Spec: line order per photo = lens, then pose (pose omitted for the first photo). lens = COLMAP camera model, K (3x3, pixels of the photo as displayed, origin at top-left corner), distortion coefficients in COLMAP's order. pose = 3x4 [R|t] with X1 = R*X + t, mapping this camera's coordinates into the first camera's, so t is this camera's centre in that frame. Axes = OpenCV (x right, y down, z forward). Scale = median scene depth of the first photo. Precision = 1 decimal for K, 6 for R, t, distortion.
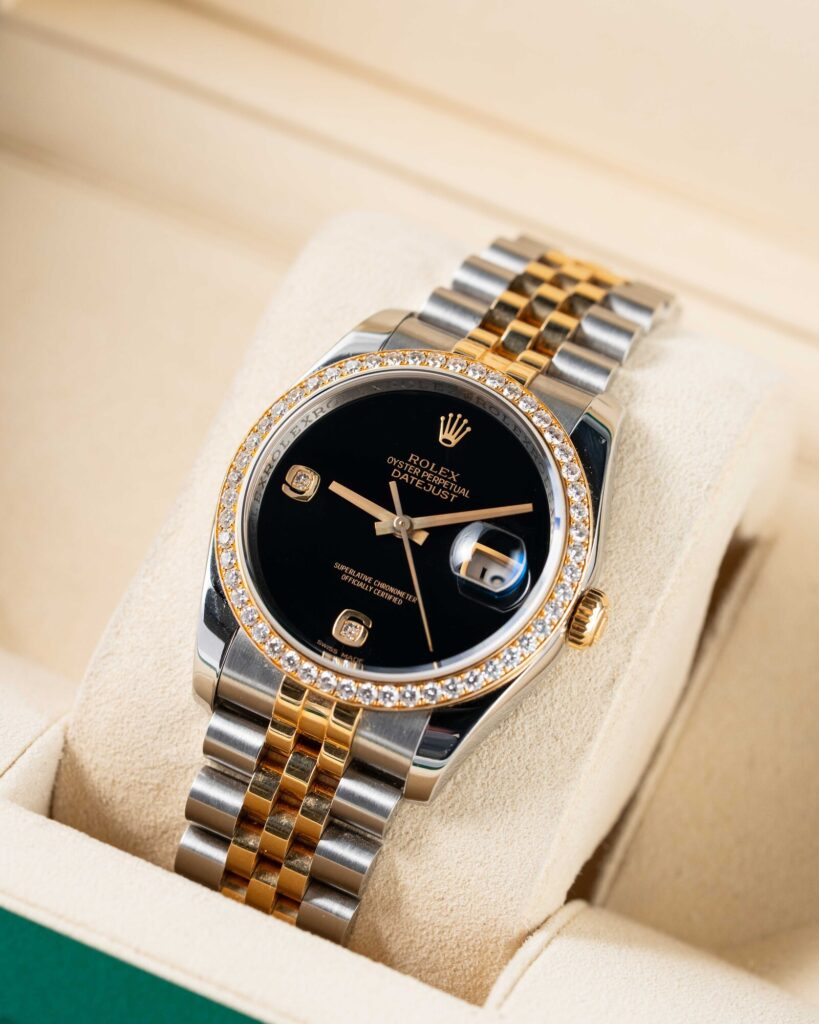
lens RADIAL K [[5031.7, 0, 399.2], [0, 5031.7, 511.4], [0, 0, 1]] dist [1.741528, 0.000000]
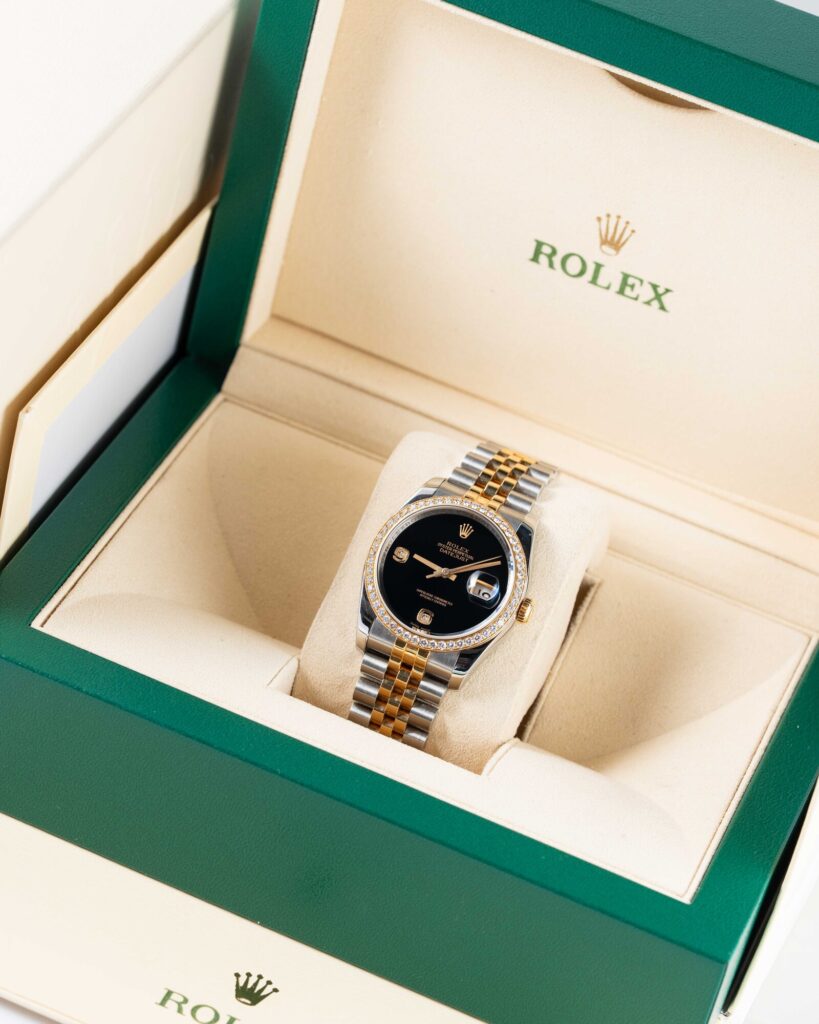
lens RADIAL K [[5031.7, 0, 415.2], [0, 5031.7, 511.7], [0, 0, 1]] dist [1.741528, 0.000000]
pose [[0.999250, -0.015546, 0.035475, -0.094662], [0.015622, 0.999876, -0.001883, -0.020938], [-0.035441, 0.002436, 0.999369, -1.316678]]
